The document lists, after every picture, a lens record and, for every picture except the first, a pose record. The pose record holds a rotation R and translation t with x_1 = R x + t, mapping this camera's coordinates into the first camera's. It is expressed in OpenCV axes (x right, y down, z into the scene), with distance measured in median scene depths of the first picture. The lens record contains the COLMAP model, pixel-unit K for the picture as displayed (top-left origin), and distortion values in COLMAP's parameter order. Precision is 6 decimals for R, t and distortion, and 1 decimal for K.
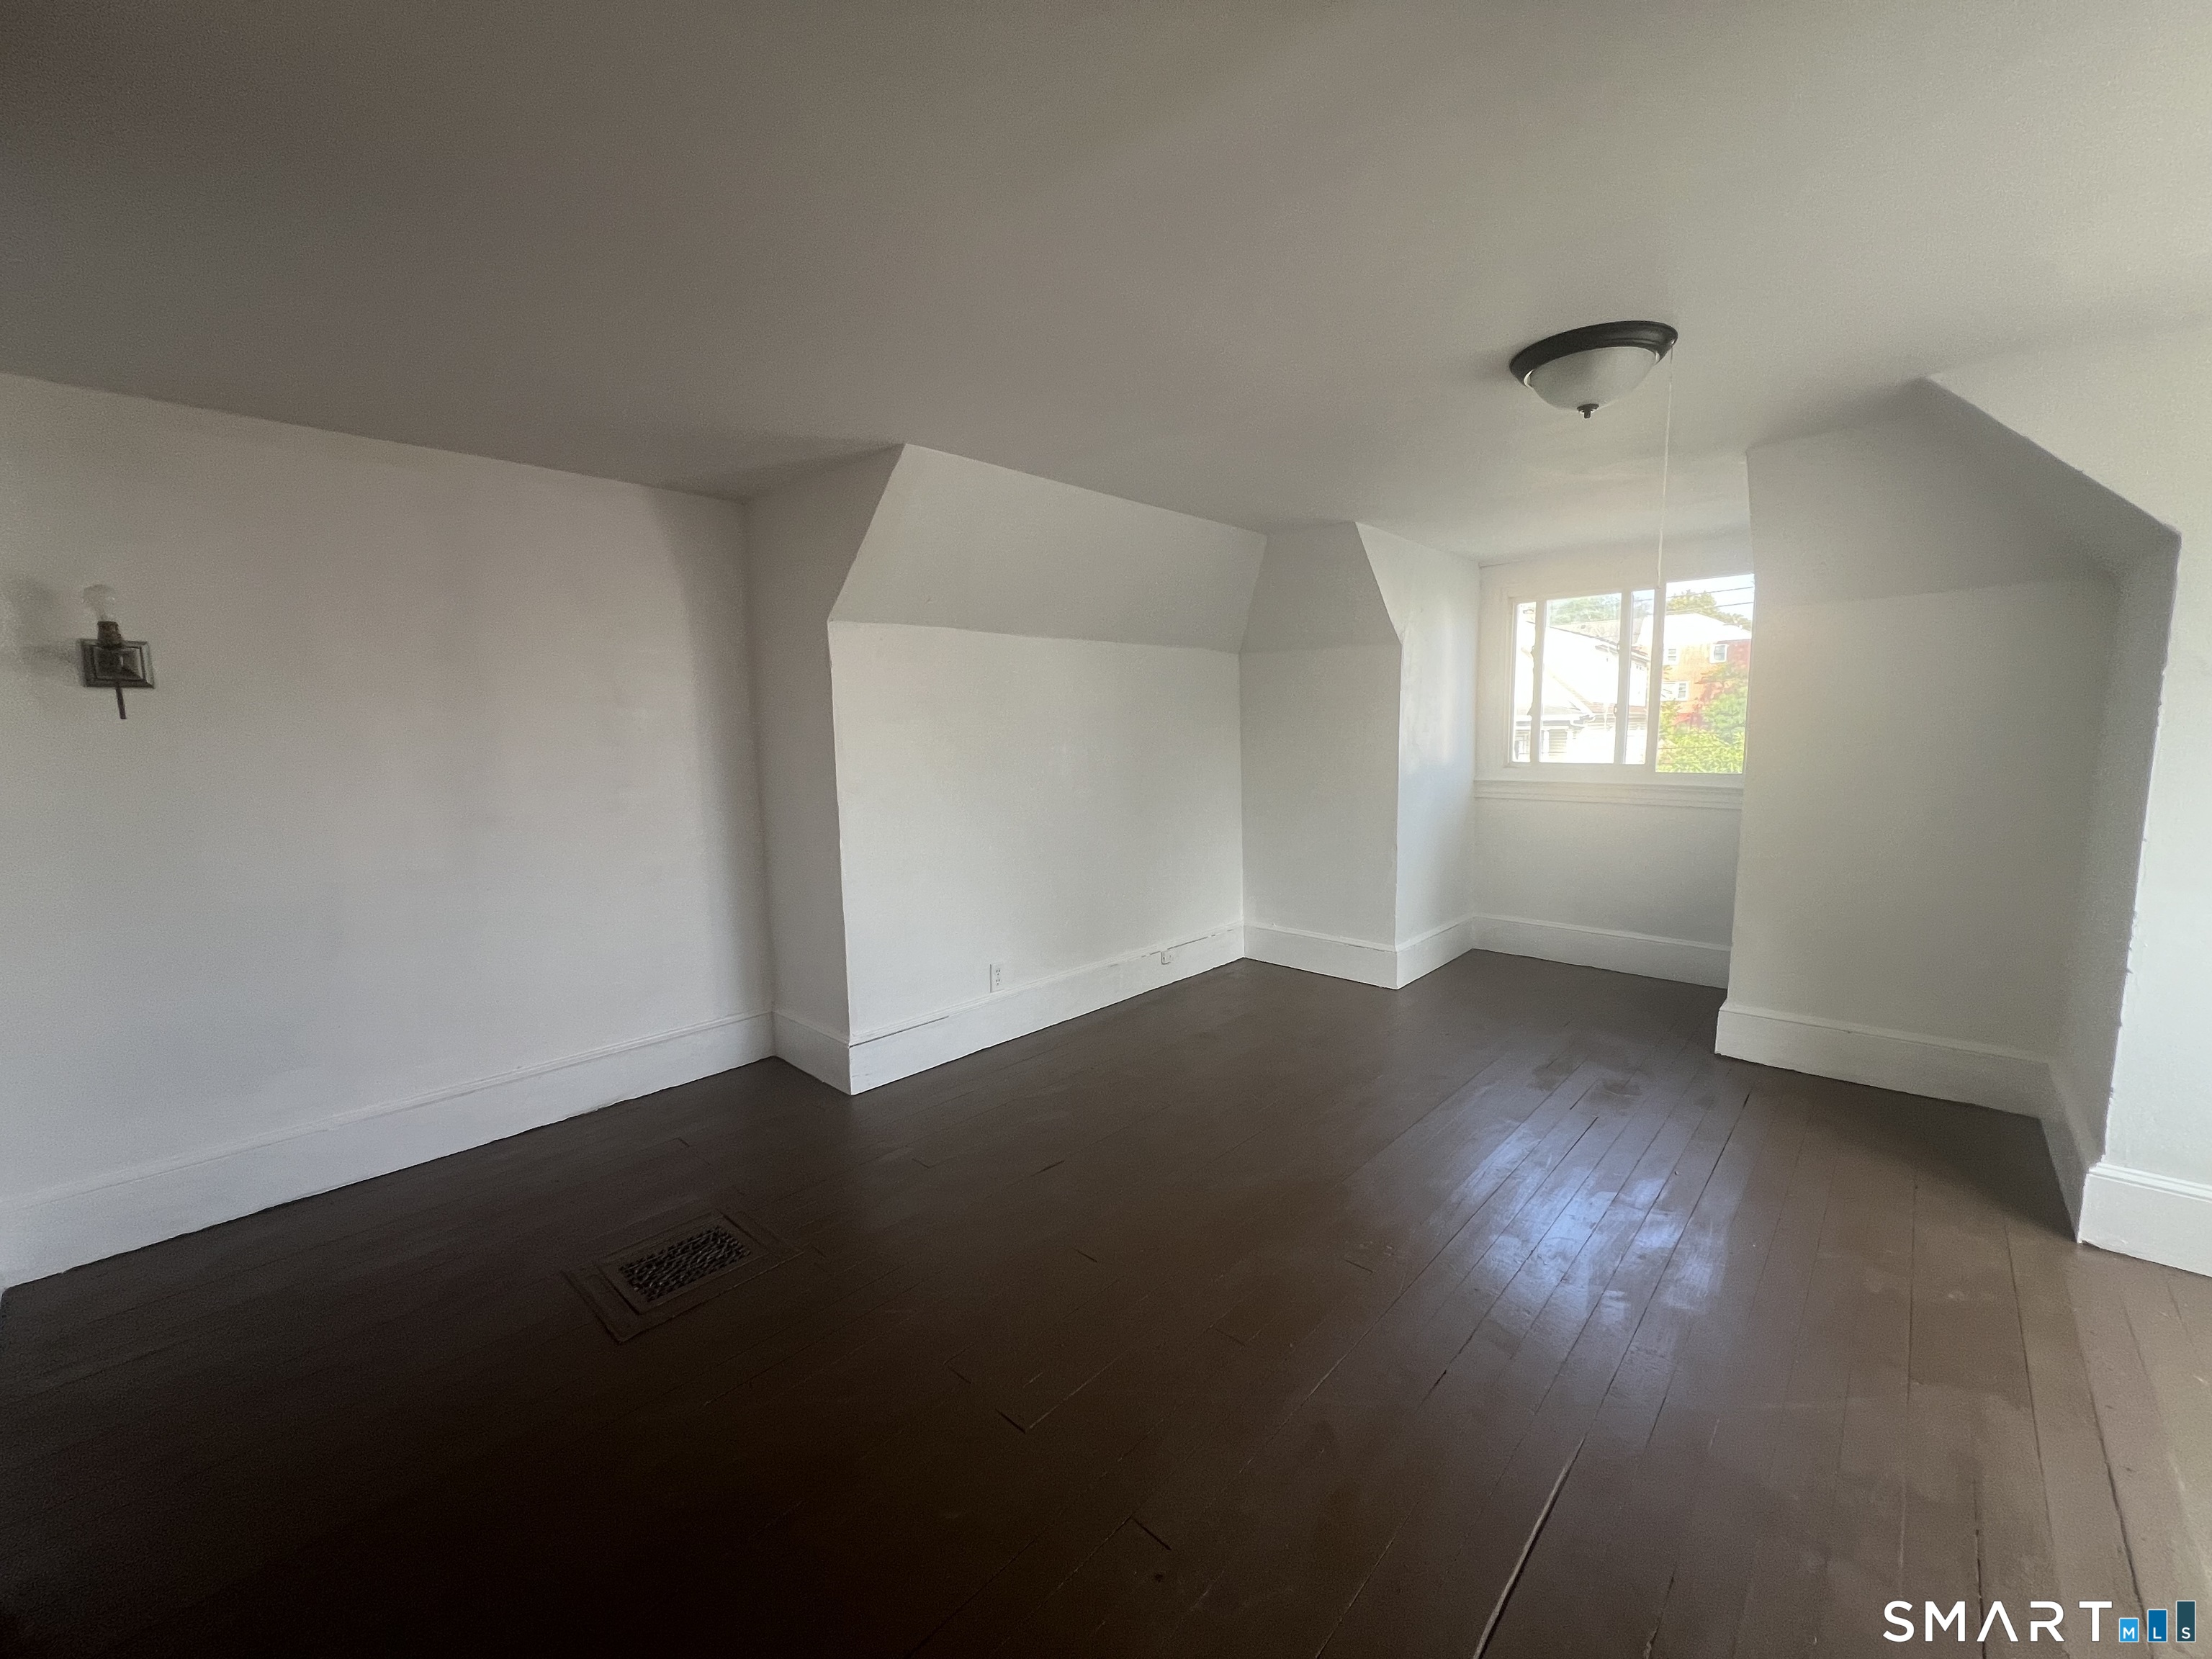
lens RADIAL K [[891.2, 0, 1112.5], [0, 891.2, 838.6], [0, 0, 1]] dist [0.000347, 0.000133]
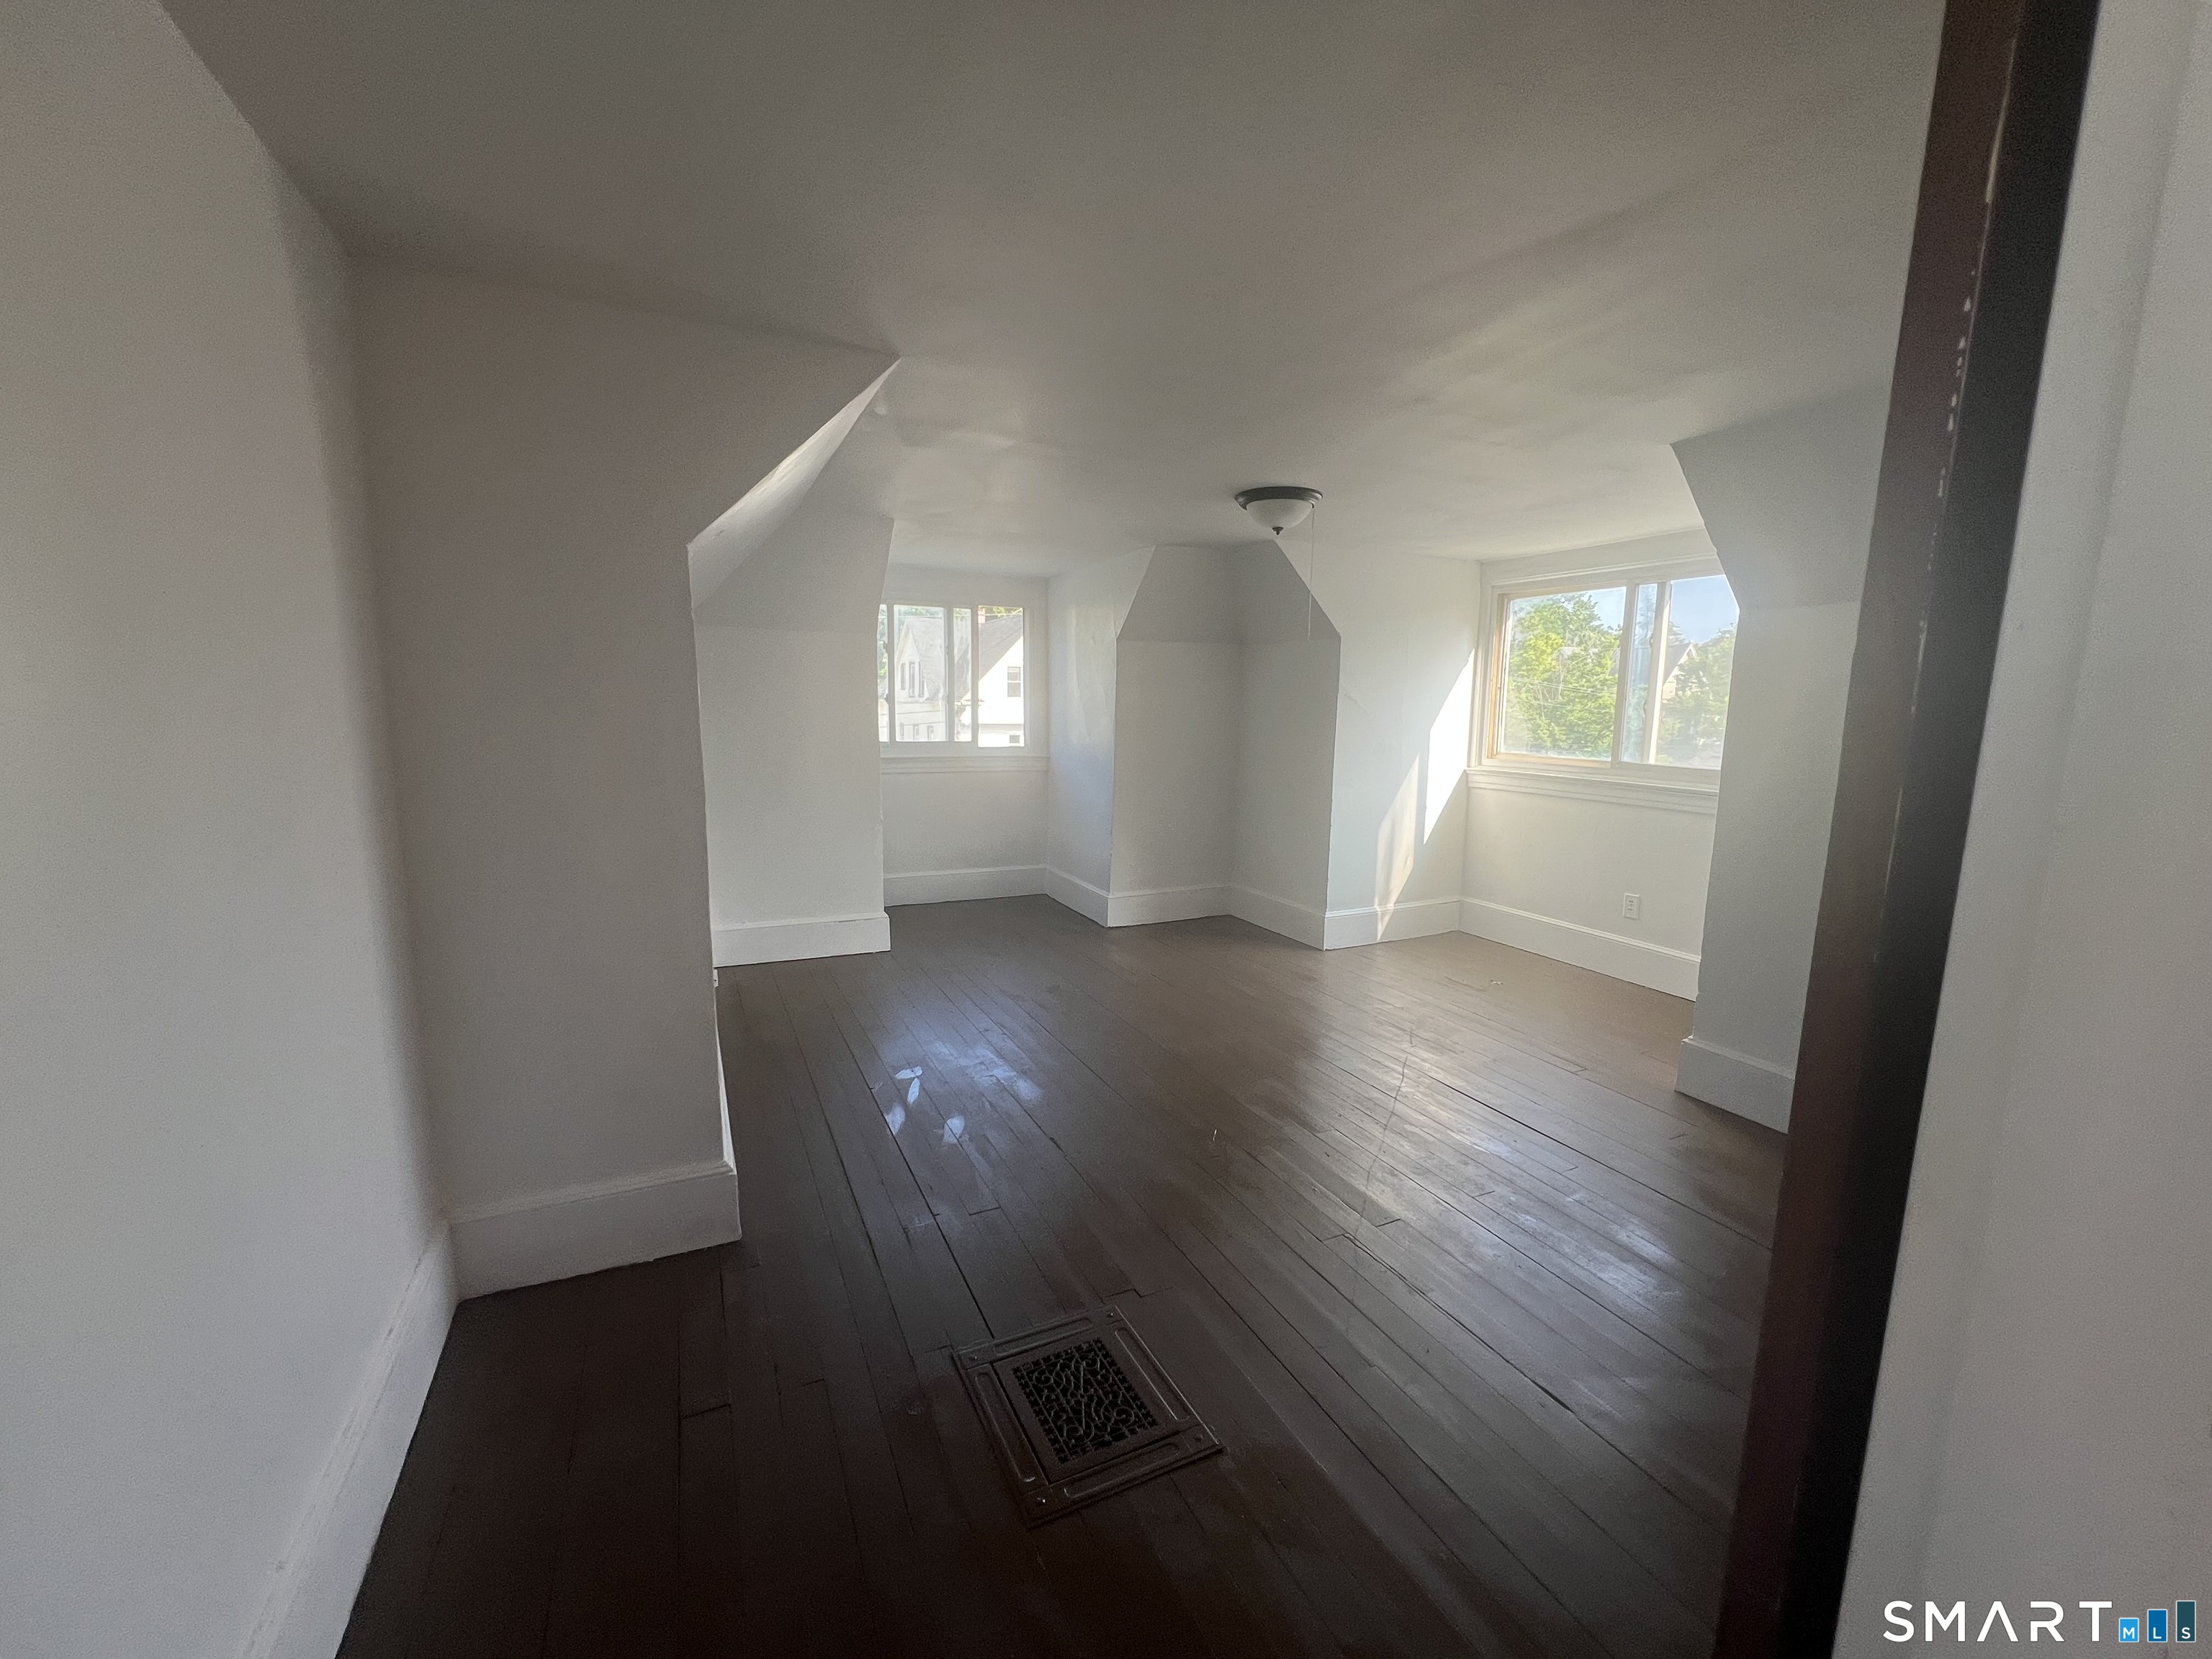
lens RADIAL K [[886.6, 0, 1105.5], [0, 886.6, 831.2], [0, 0, 1]] dist [-0.000529, 0.000697]
pose [[0.363480, -0.113826, 0.924622, -0.575337], [0.098524, 0.991638, 0.083345, -0.040972], [-0.926377, 0.060804, 0.371656, 0.337683]]
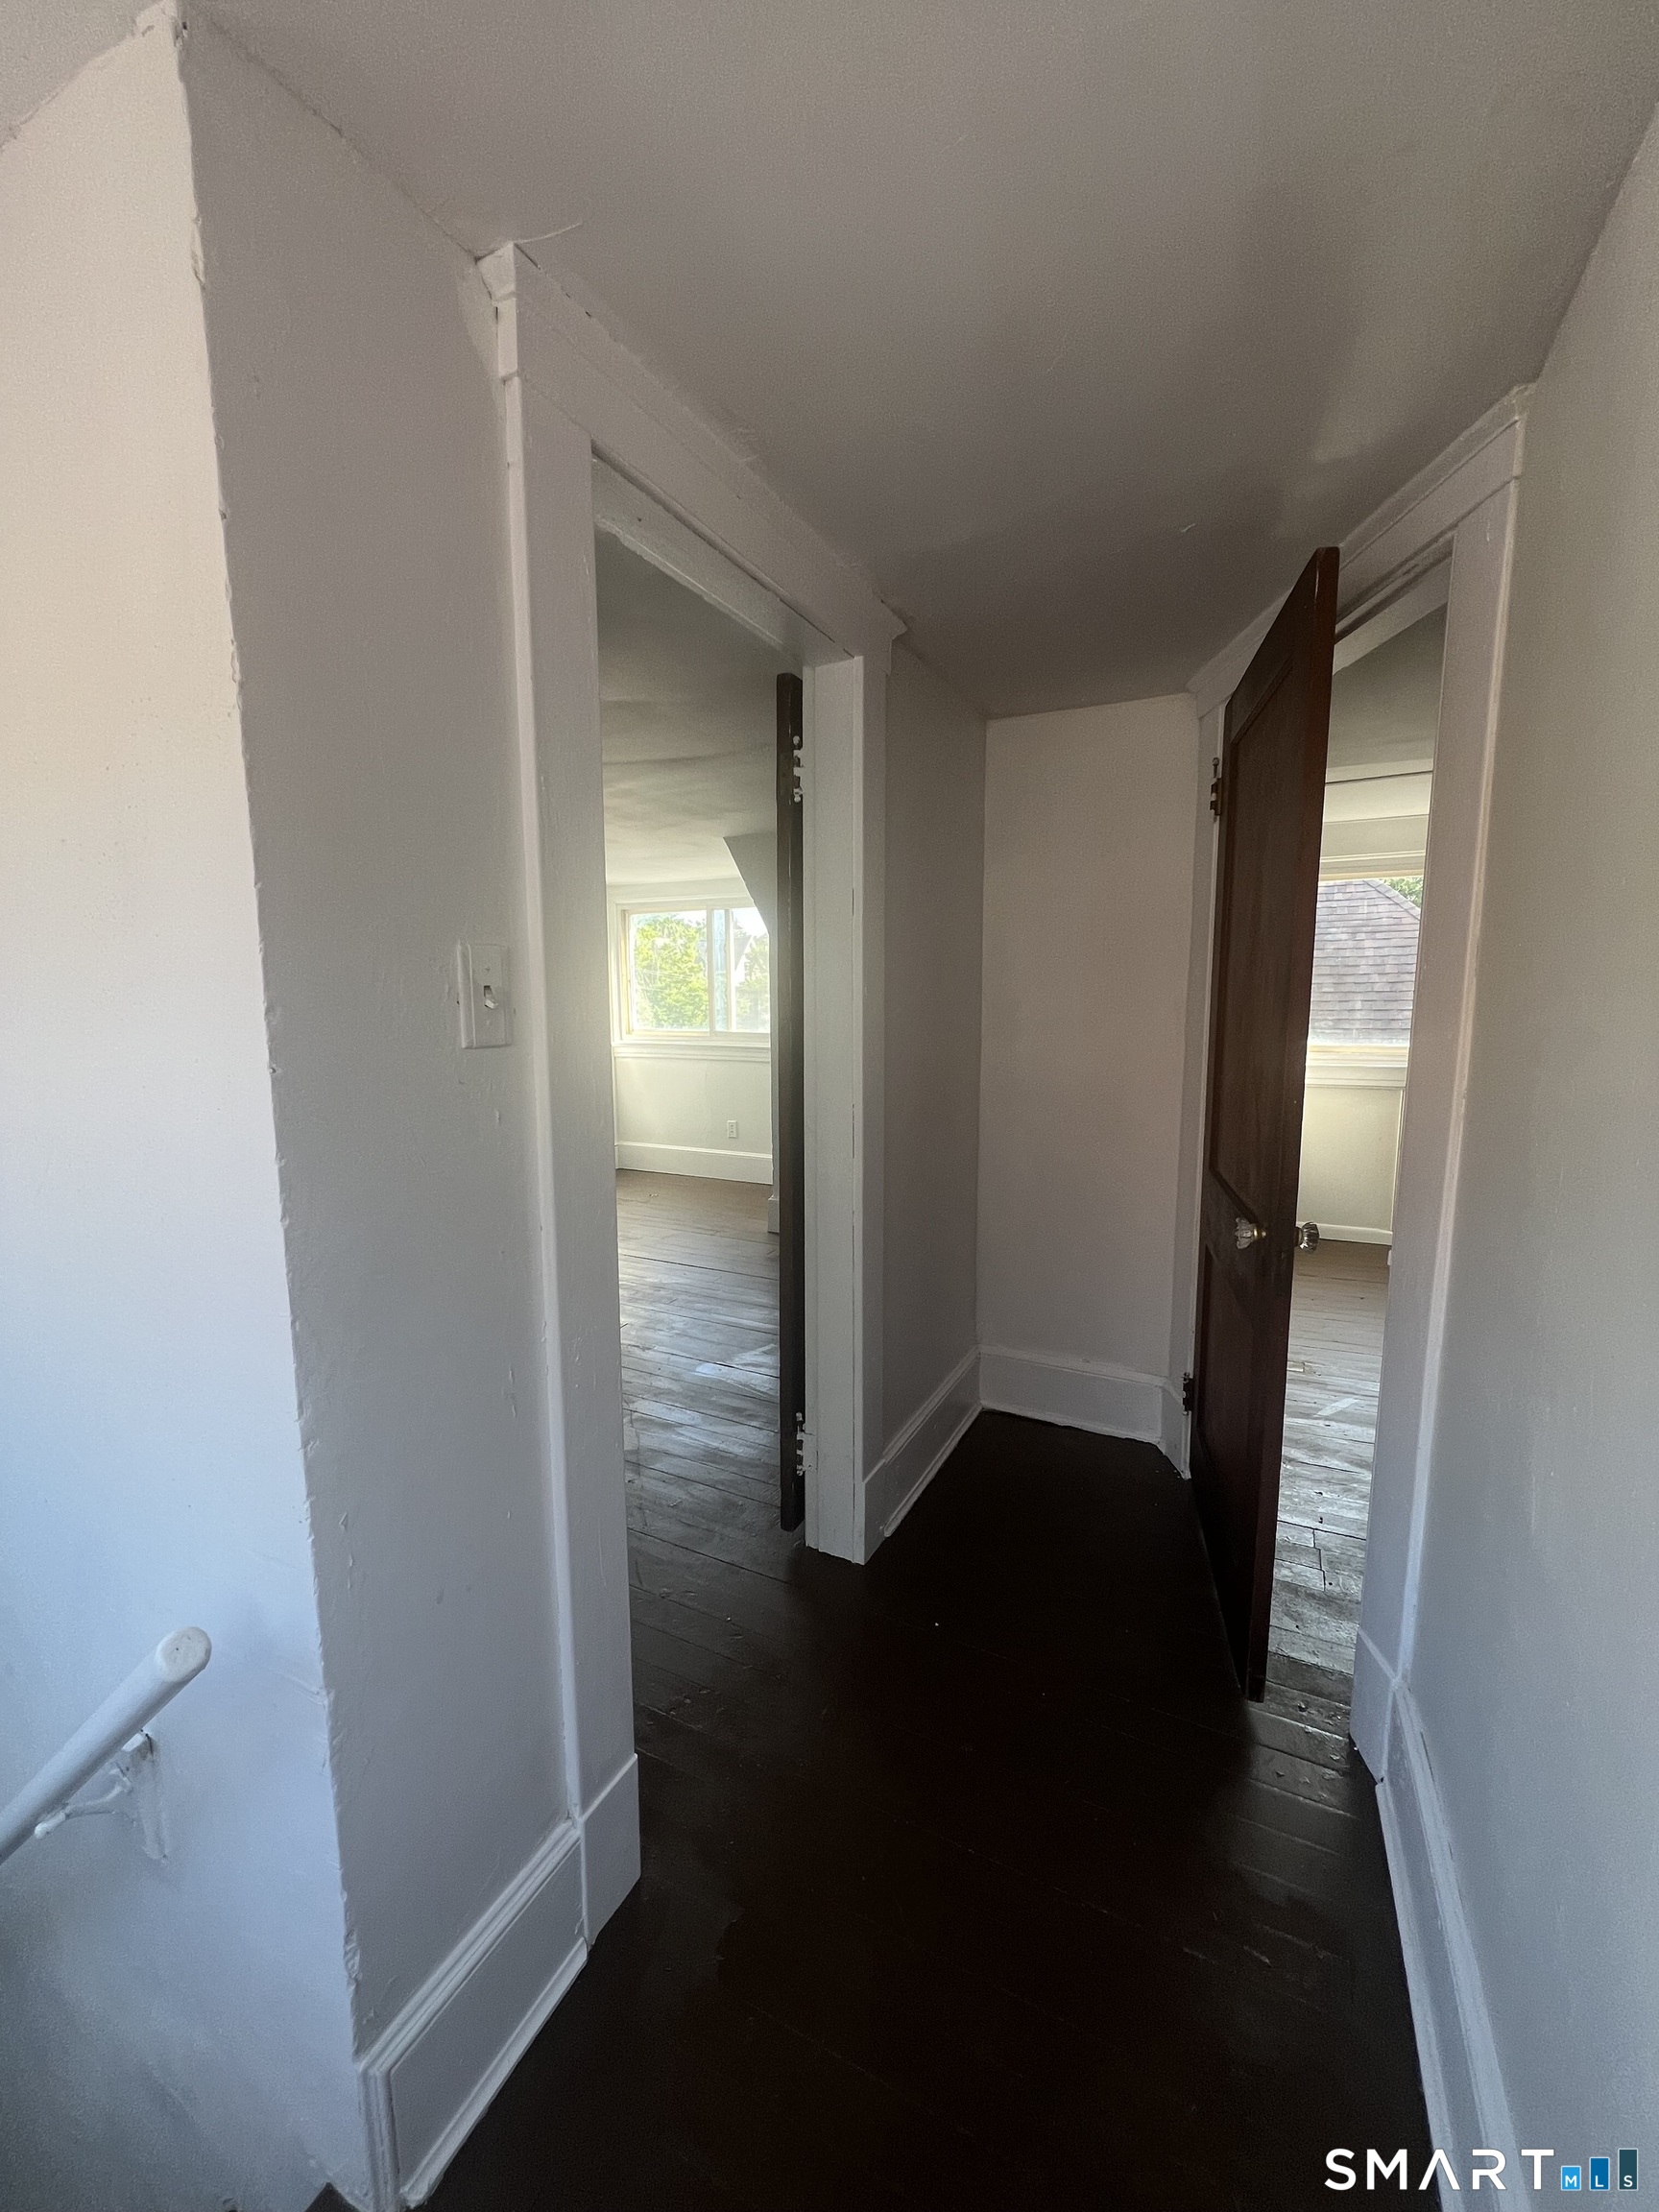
lens RADIAL K [[886.6, 0, 836.5], [0, 886.6, 1099.9], [0, 0, 1]] dist [-0.000529, 0.000697]
pose [[-0.290905, -0.099806, 0.951532, -0.881428], [0.130671, 0.981080, 0.142855, -0.049471], [-0.947786, 0.165895, -0.272360, 0.392811]]
